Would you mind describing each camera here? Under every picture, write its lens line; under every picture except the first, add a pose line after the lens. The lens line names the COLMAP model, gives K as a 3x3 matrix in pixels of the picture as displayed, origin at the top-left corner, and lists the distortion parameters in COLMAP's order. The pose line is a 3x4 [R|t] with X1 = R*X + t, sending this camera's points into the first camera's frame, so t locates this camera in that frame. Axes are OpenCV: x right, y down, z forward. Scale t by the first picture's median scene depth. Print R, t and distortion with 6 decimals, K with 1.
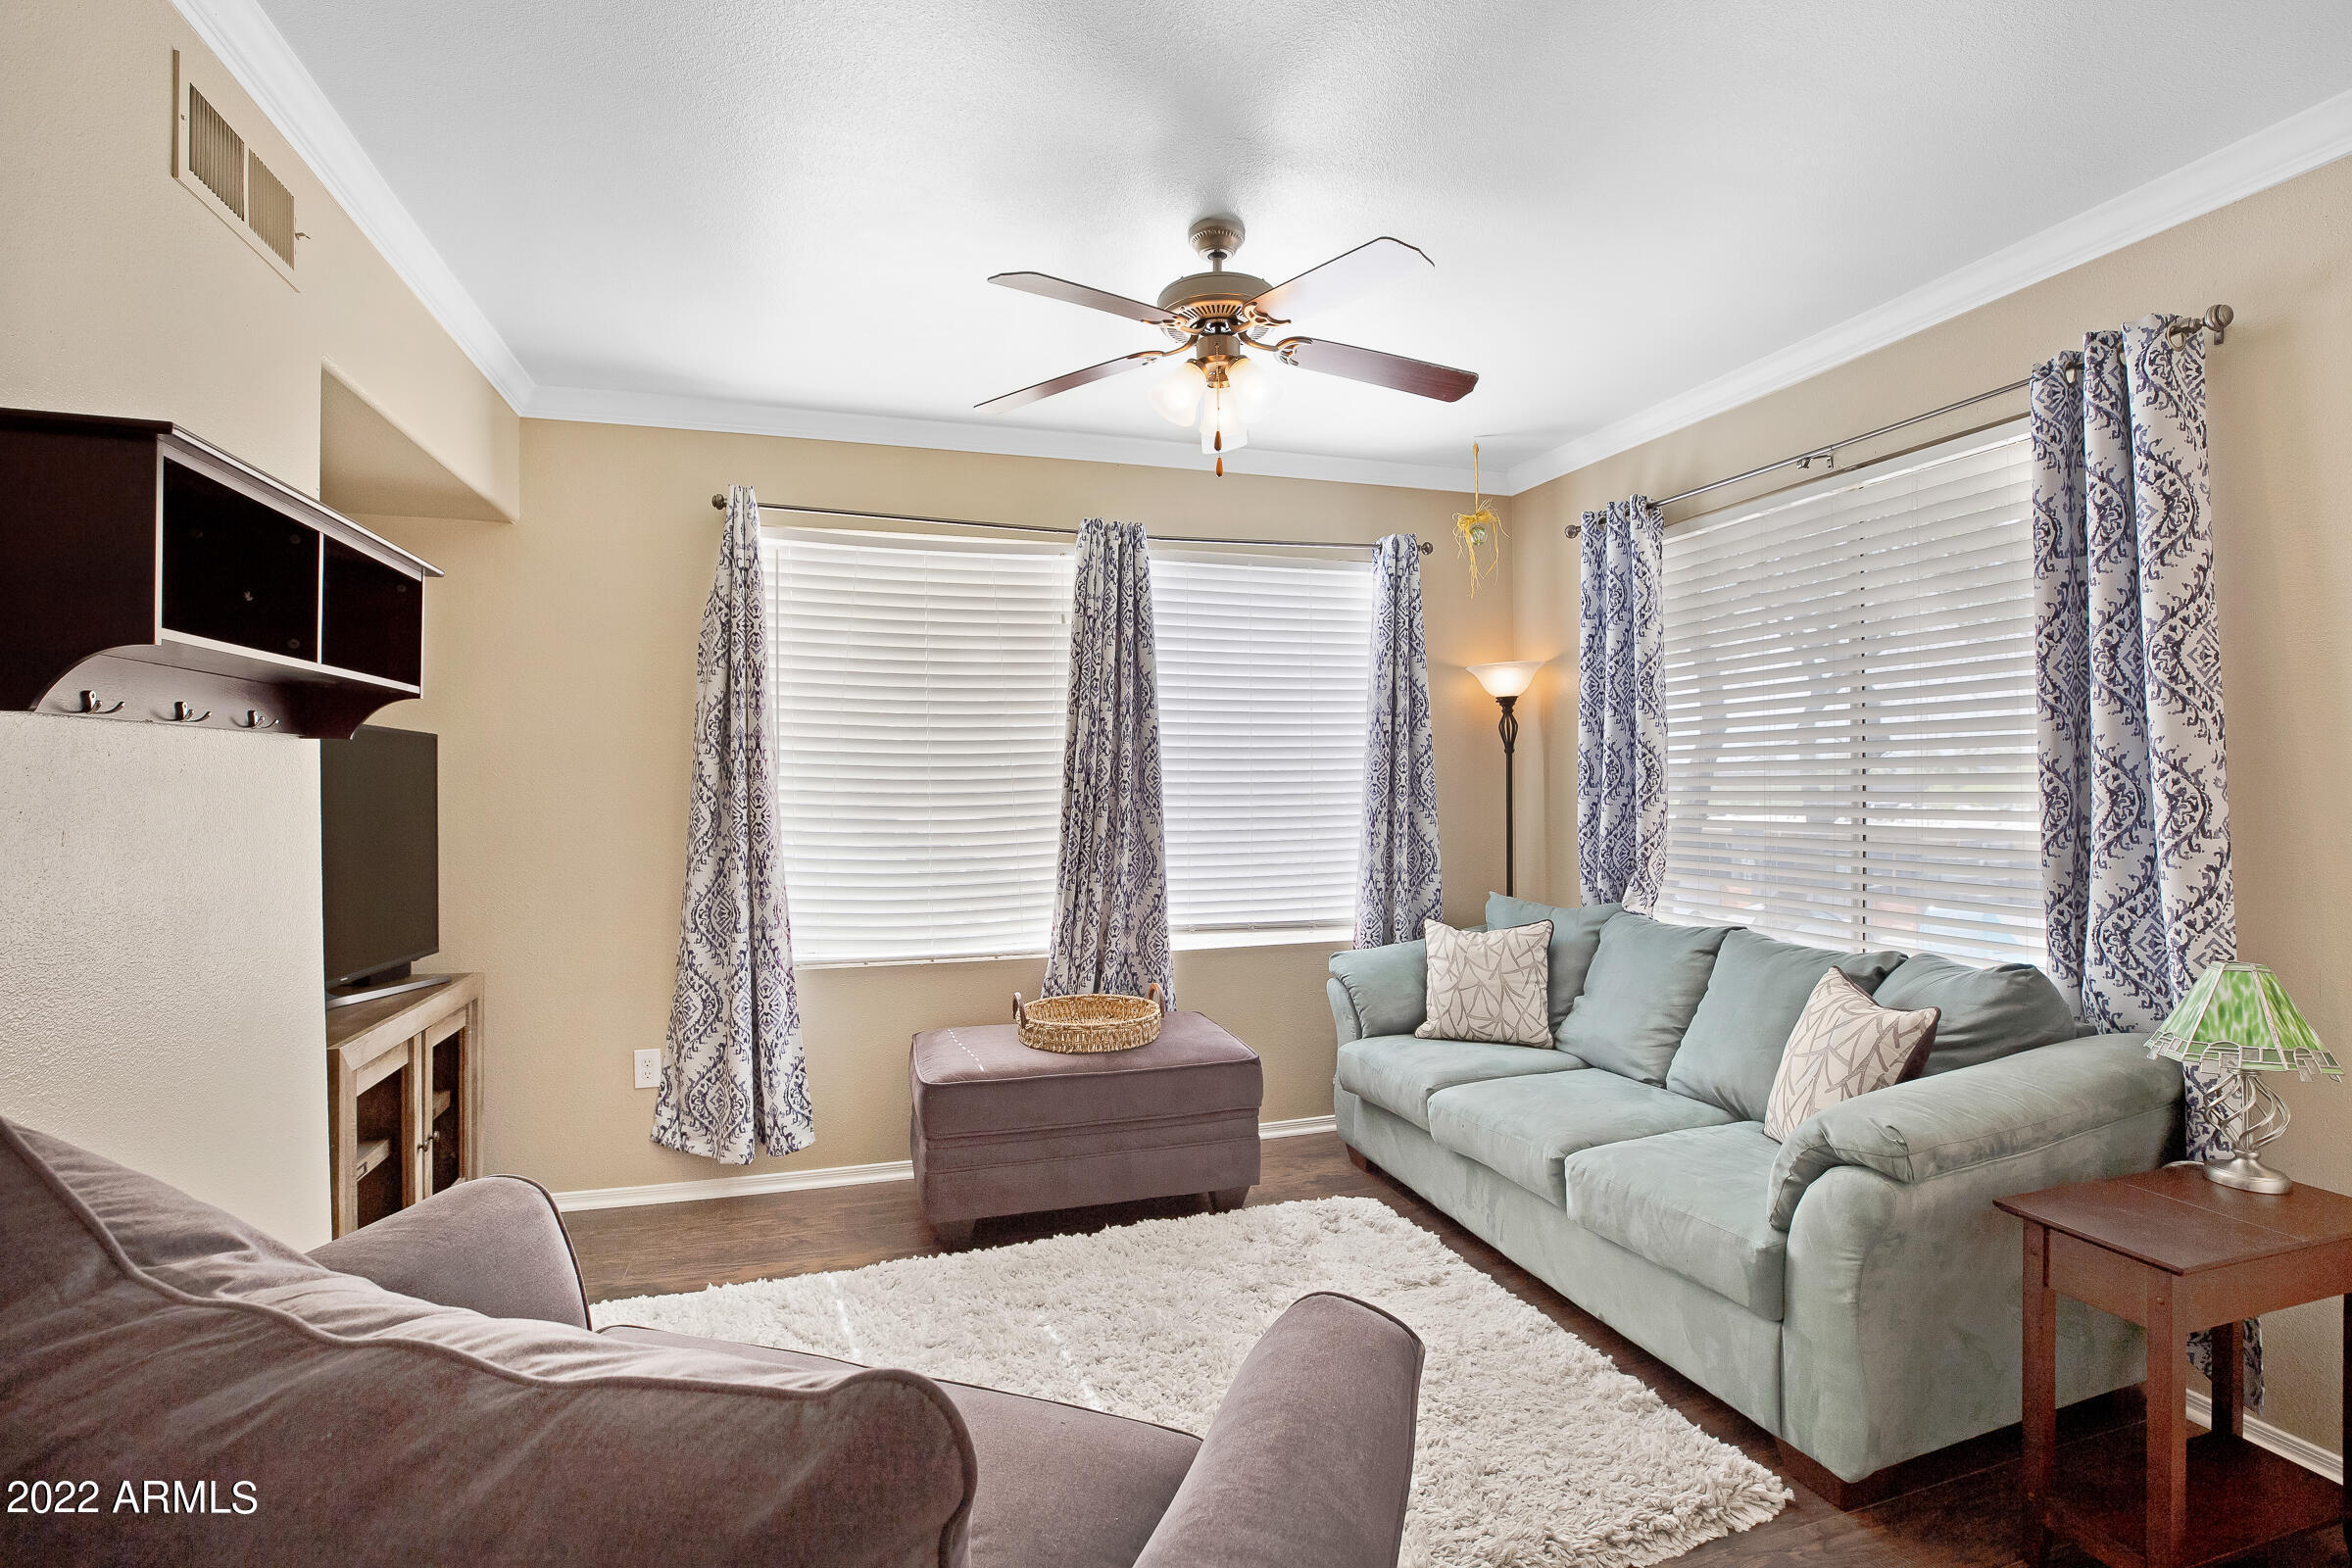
lens RADIAL K [[1080.5, 0, 1176.0], [0, 1080.5, 784.0], [0, 0, 1]] dist [-0.034094, 0.000148]
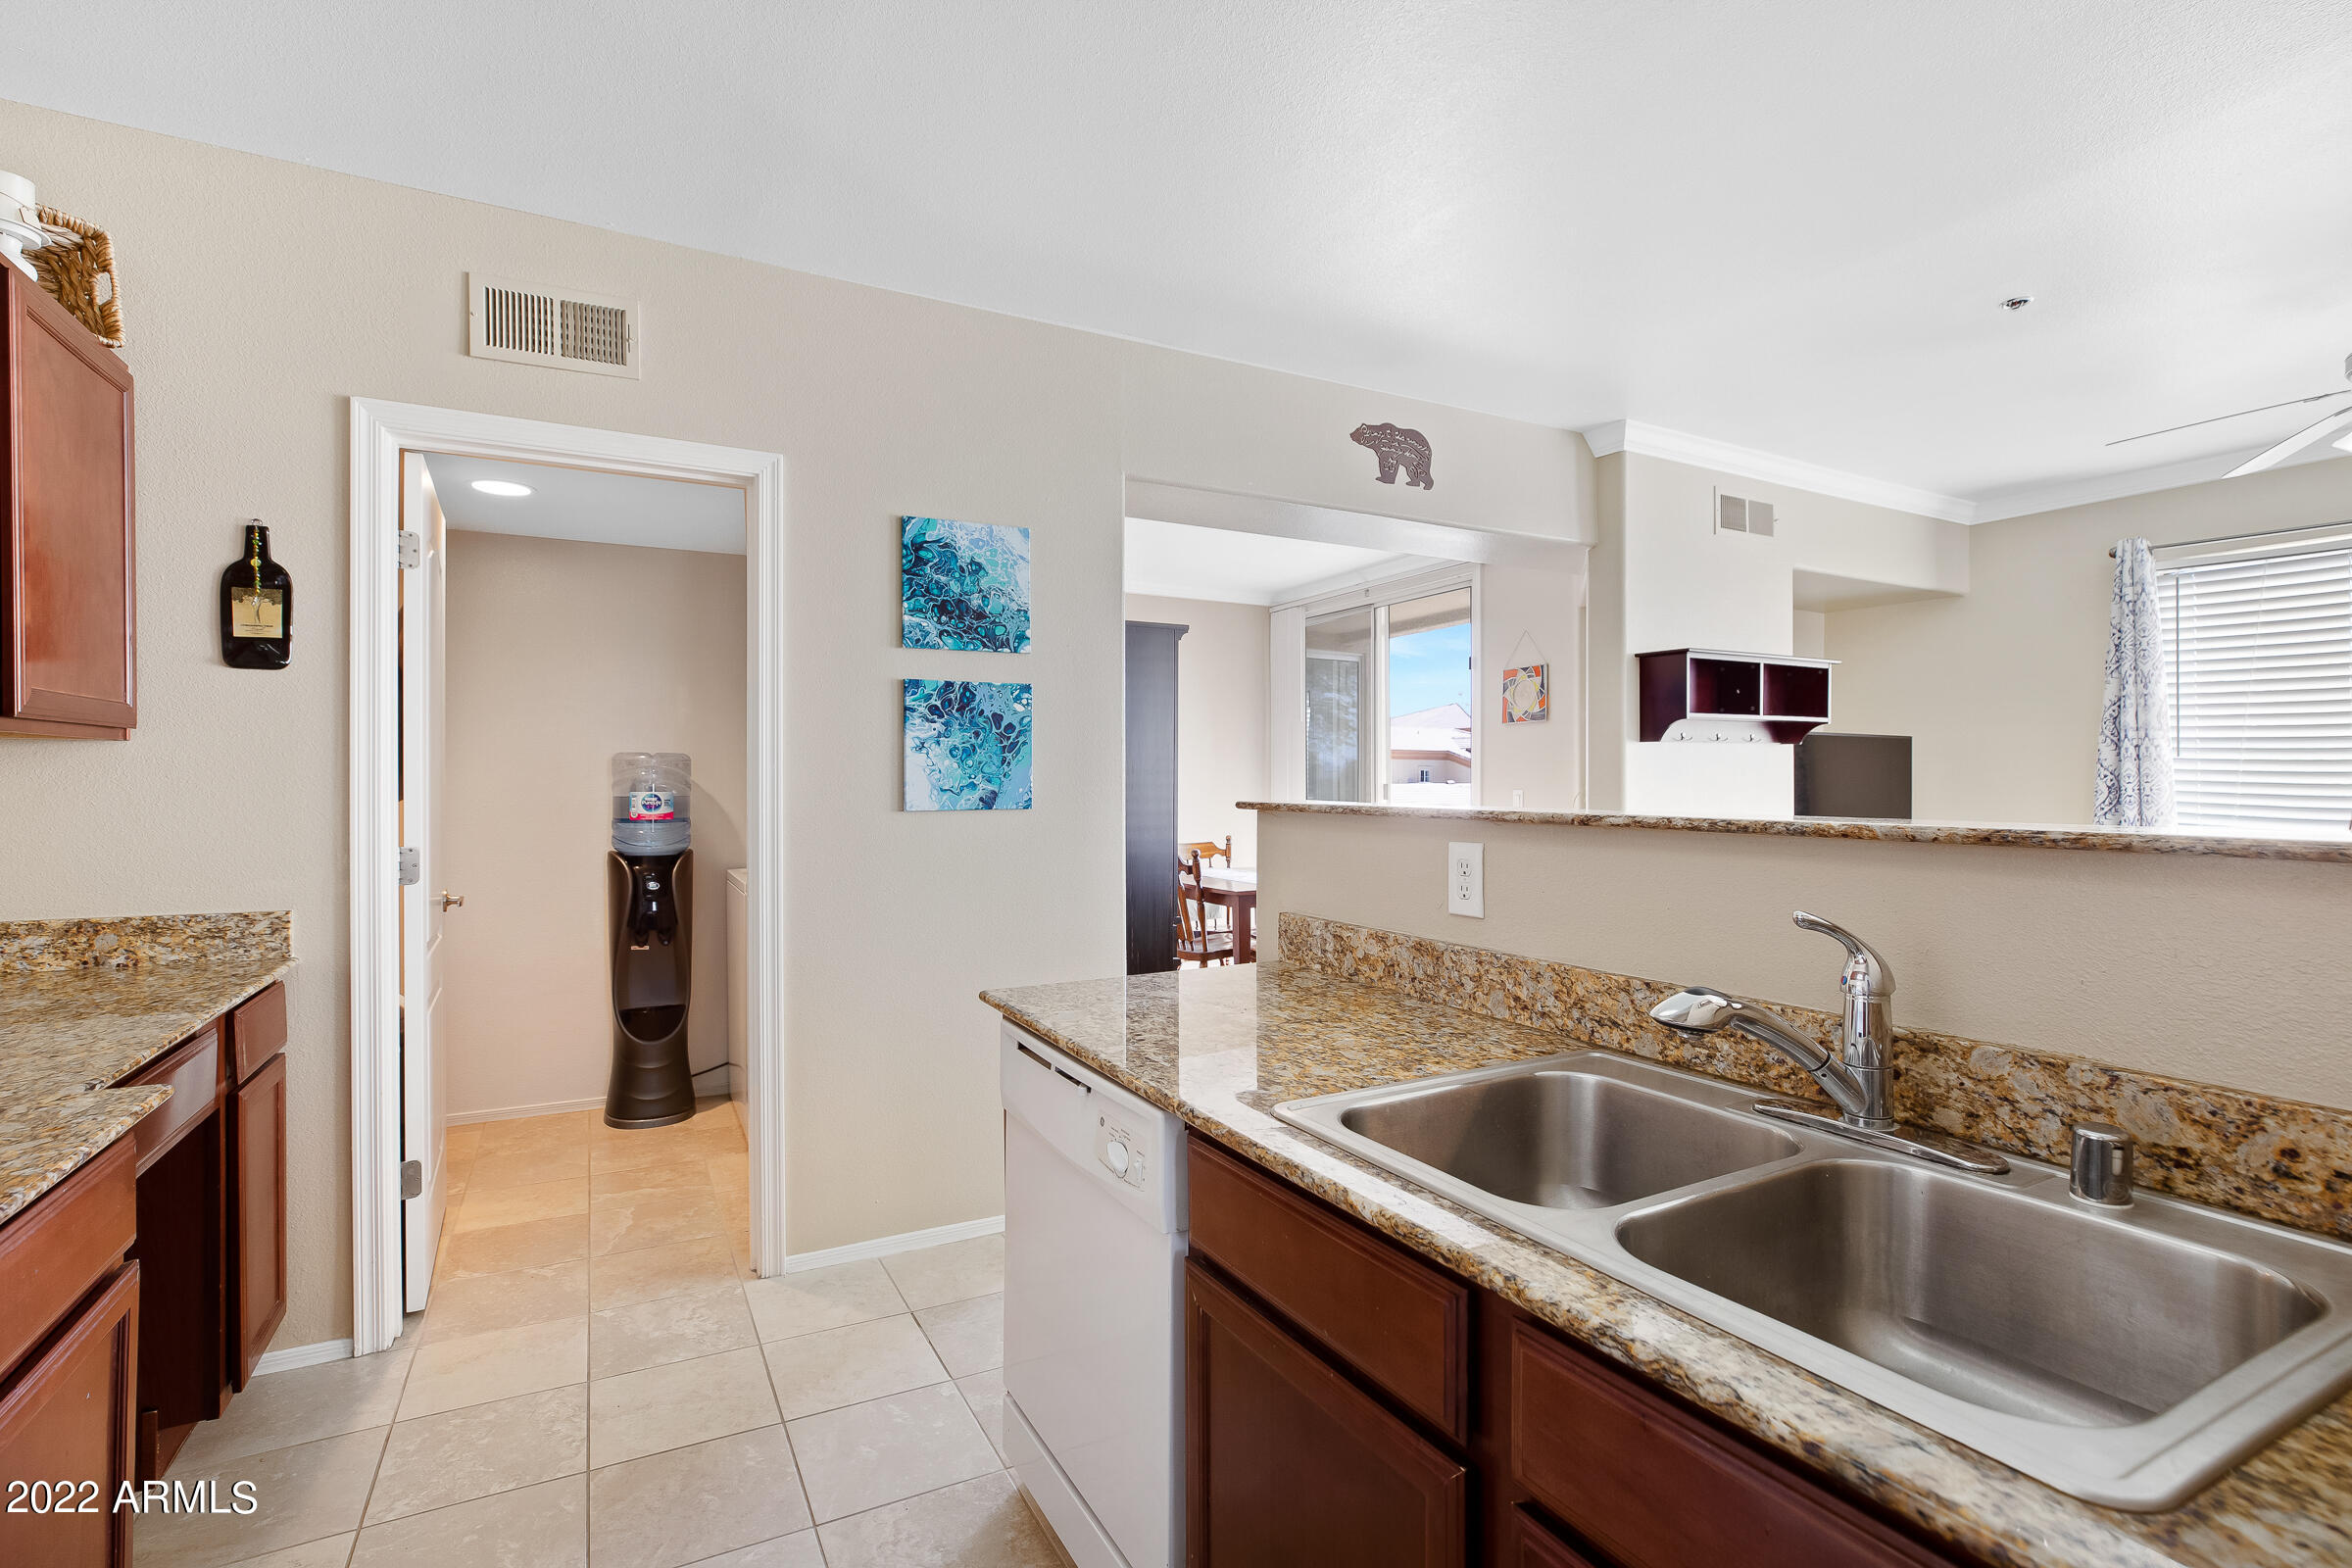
lens RADIAL K [[1105.8, 0, 1176.0], [0, 1105.8, 784.0], [0, 0, 1]] dist [-0.001466, 0.000040]
pose [[0.181390, 0.009321, -0.983367, 1.081930], [-0.000306, 0.999956, 0.009422, 0.015968], [0.983411, -0.001408, 0.181385, -0.595885]]
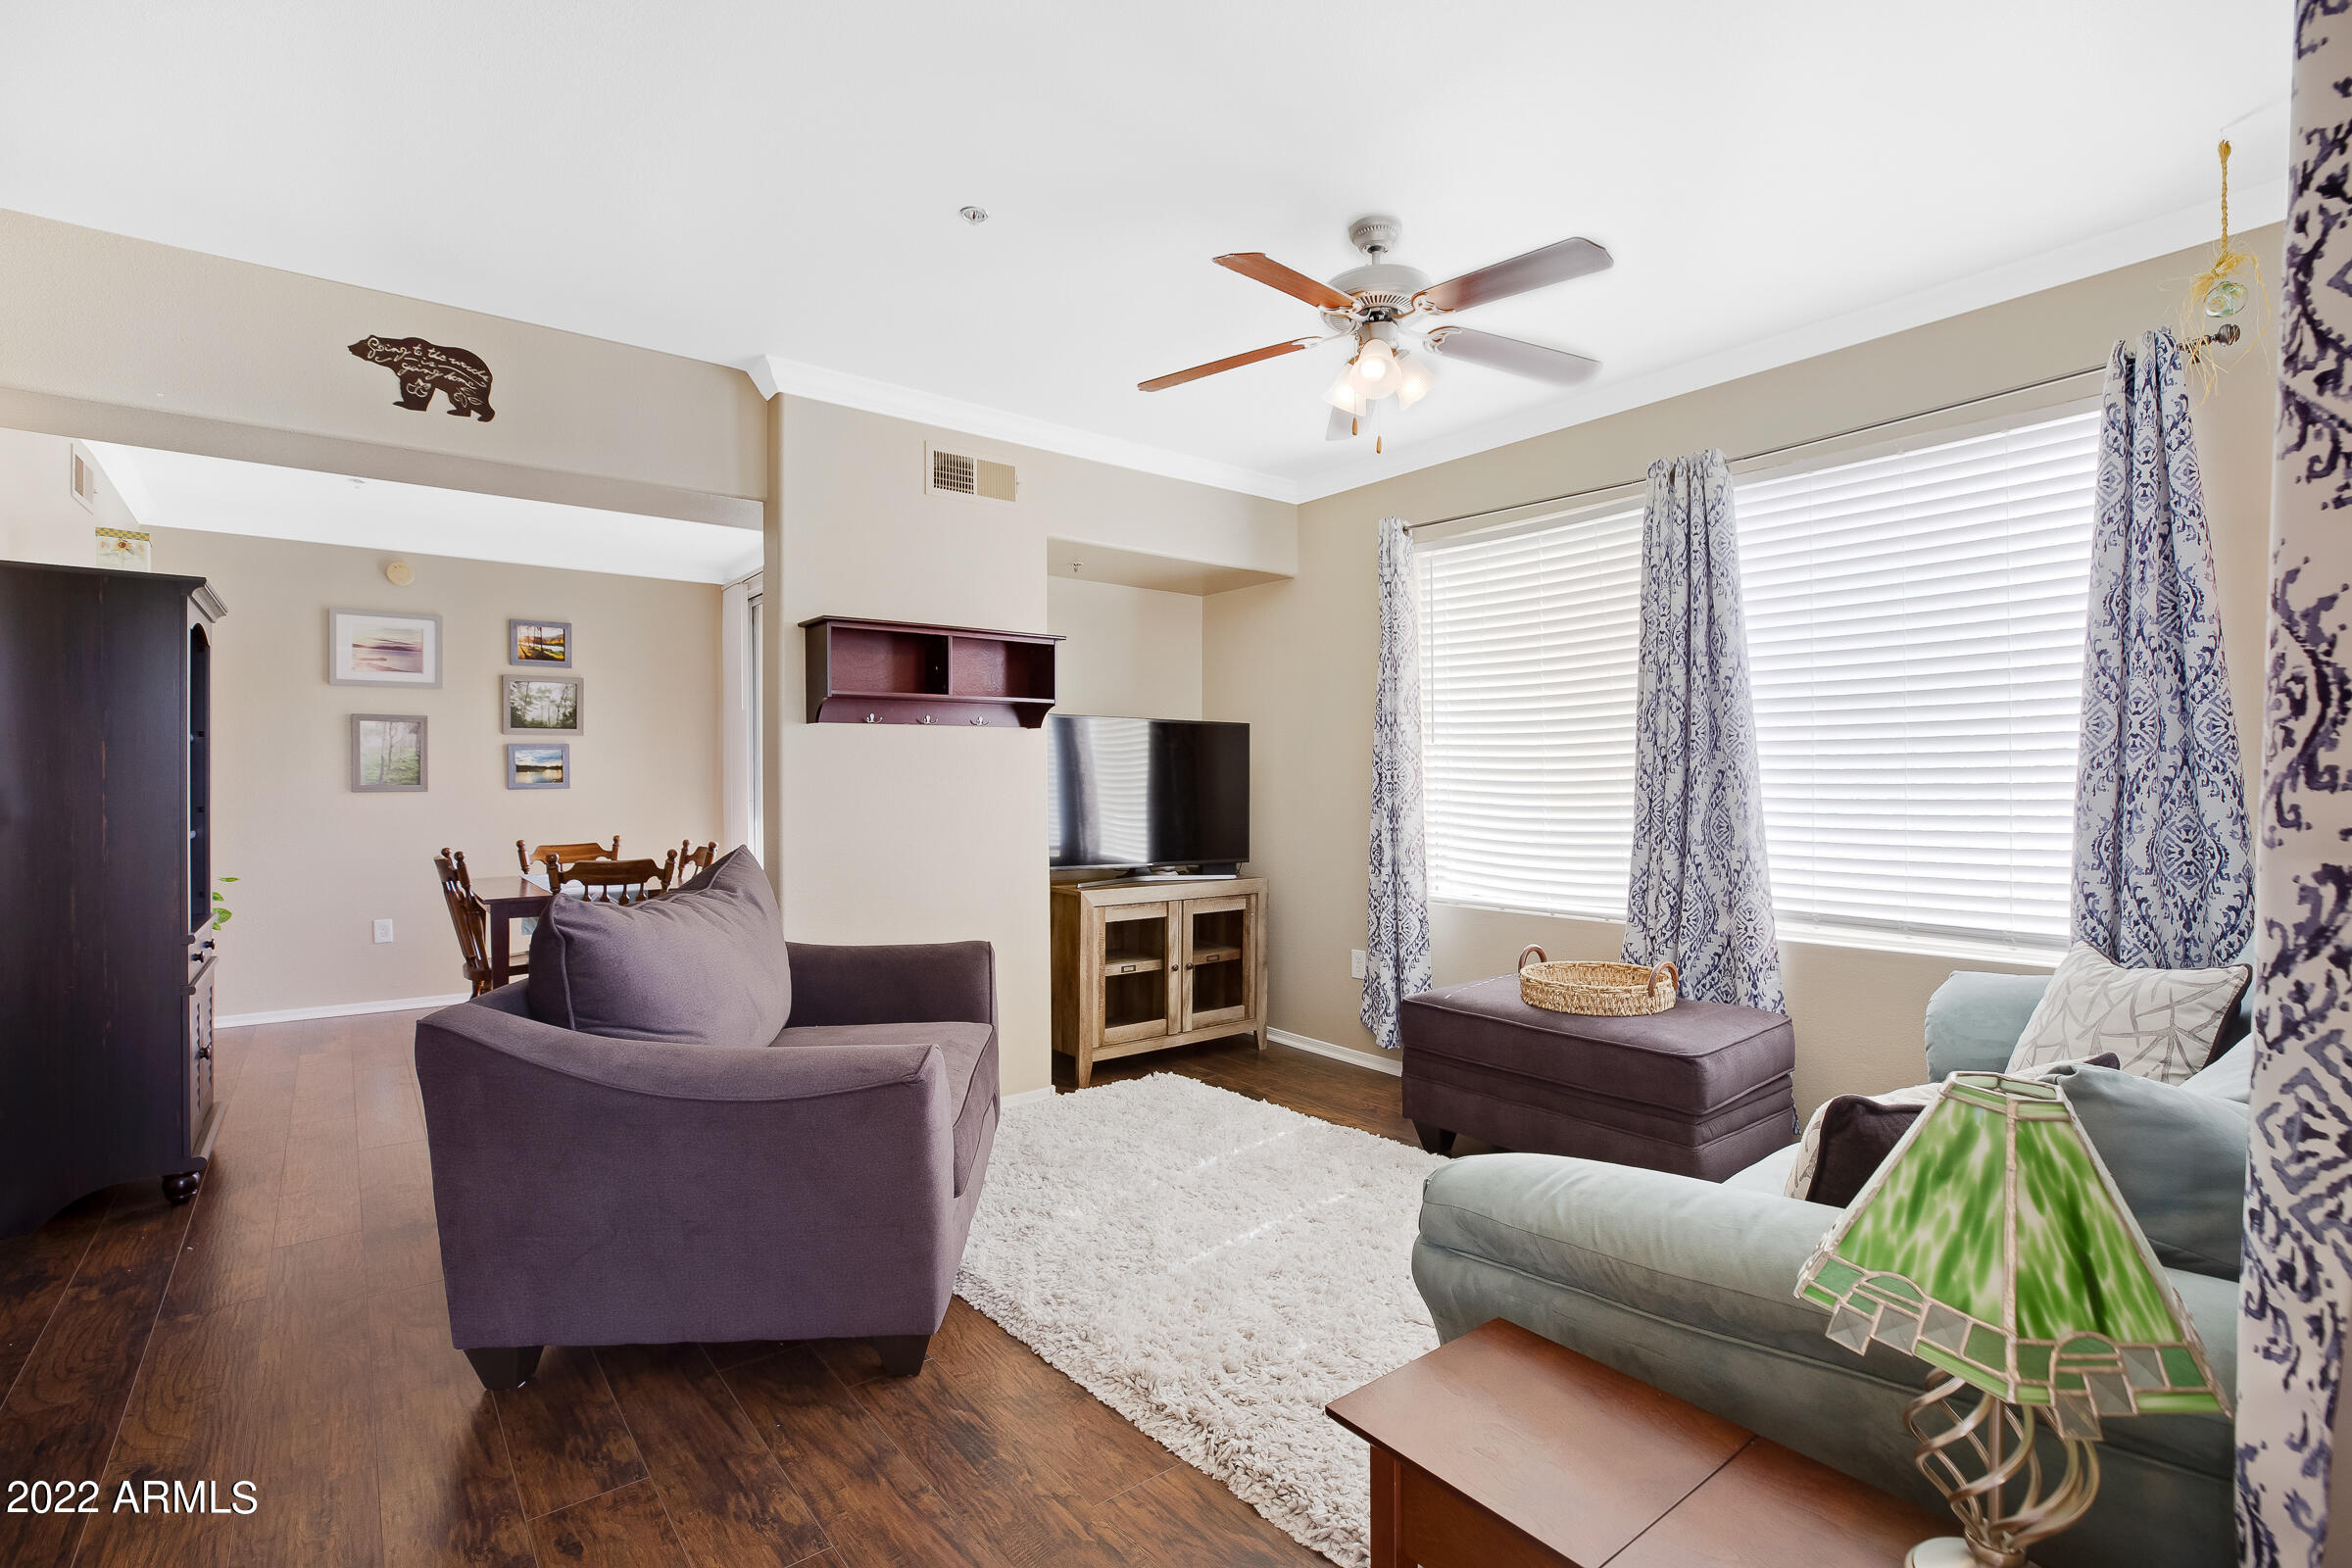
lens RADIAL K [[1092.4, 0, 1176.0], [0, 1092.4, 784.0], [0, 0, 1]] dist [-0.029886, 0.000748]
pose [[0.347119, 0.006516, -0.937799, 1.100715], [0.002998, 0.999963, 0.008058, 0.042381], [0.937816, -0.005609, 0.347086, 0.470642]]
